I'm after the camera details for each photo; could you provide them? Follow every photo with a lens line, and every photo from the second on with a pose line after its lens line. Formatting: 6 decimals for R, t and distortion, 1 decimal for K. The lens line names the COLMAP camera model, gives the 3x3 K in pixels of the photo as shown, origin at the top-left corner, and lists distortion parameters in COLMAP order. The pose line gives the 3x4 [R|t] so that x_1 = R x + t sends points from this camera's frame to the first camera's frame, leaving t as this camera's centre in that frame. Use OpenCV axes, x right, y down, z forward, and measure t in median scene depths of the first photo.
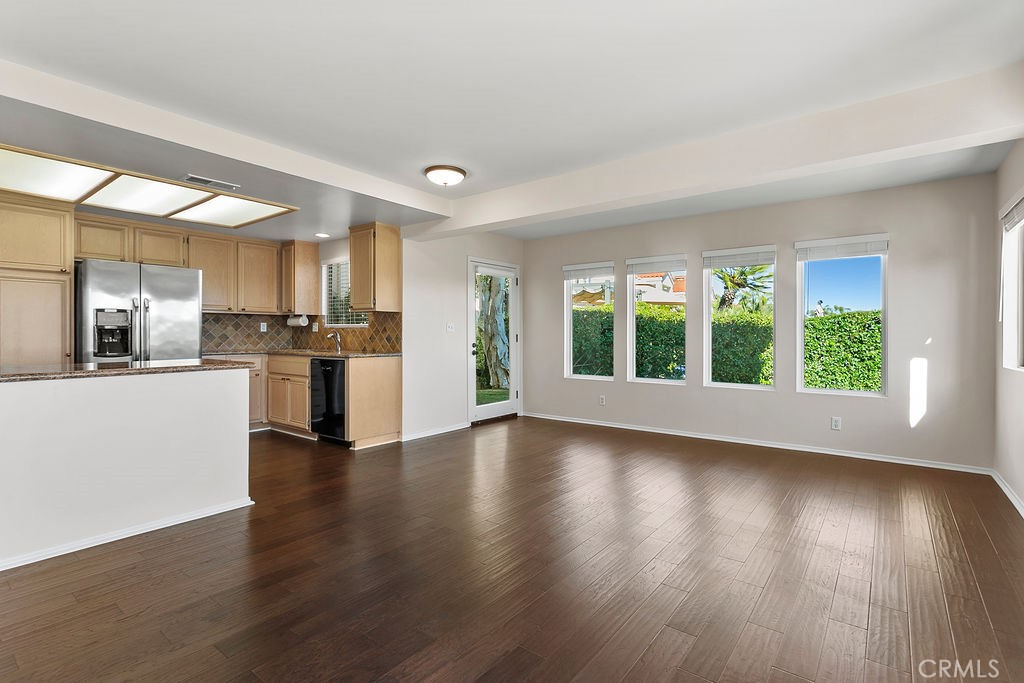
lens RADIAL K [[486.5, 0, 512.6], [0, 486.5, 335.3], [0, 0, 1]] dist [0.012829, -0.000215]
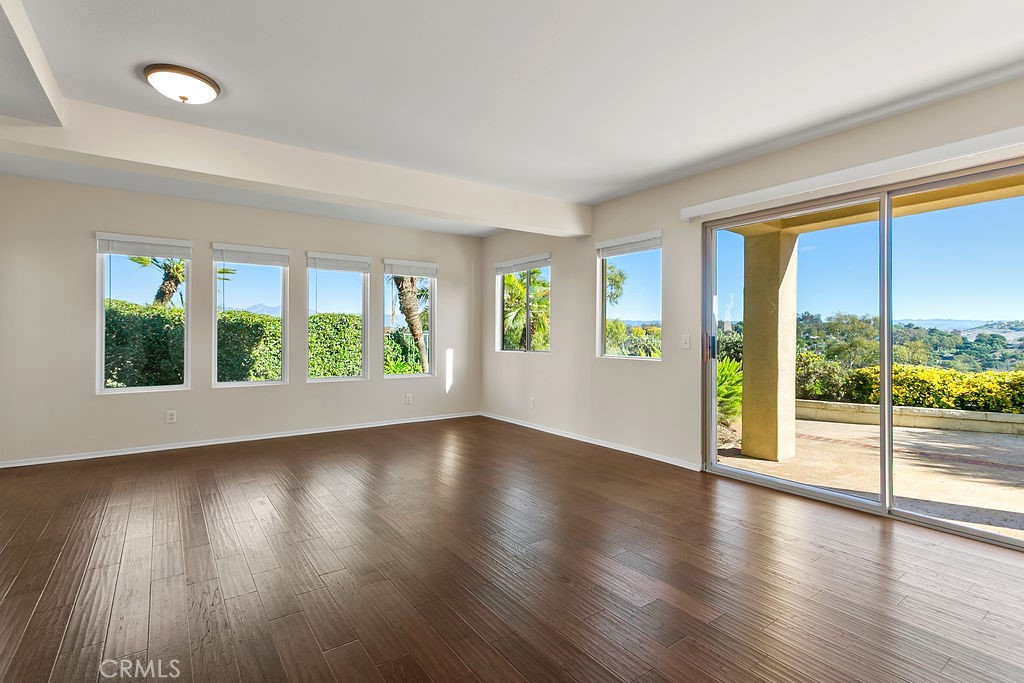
lens RADIAL K [[486.5, 0, 512.6], [0, 486.5, 335.3], [0, 0, 1]] dist [0.012829, -0.000215]
pose [[0.283231, -0.002007, 0.959050, -0.441318], [-0.007188, 0.999965, 0.004216, -0.003628], [-0.959025, -0.008088, 0.283206, 0.280127]]
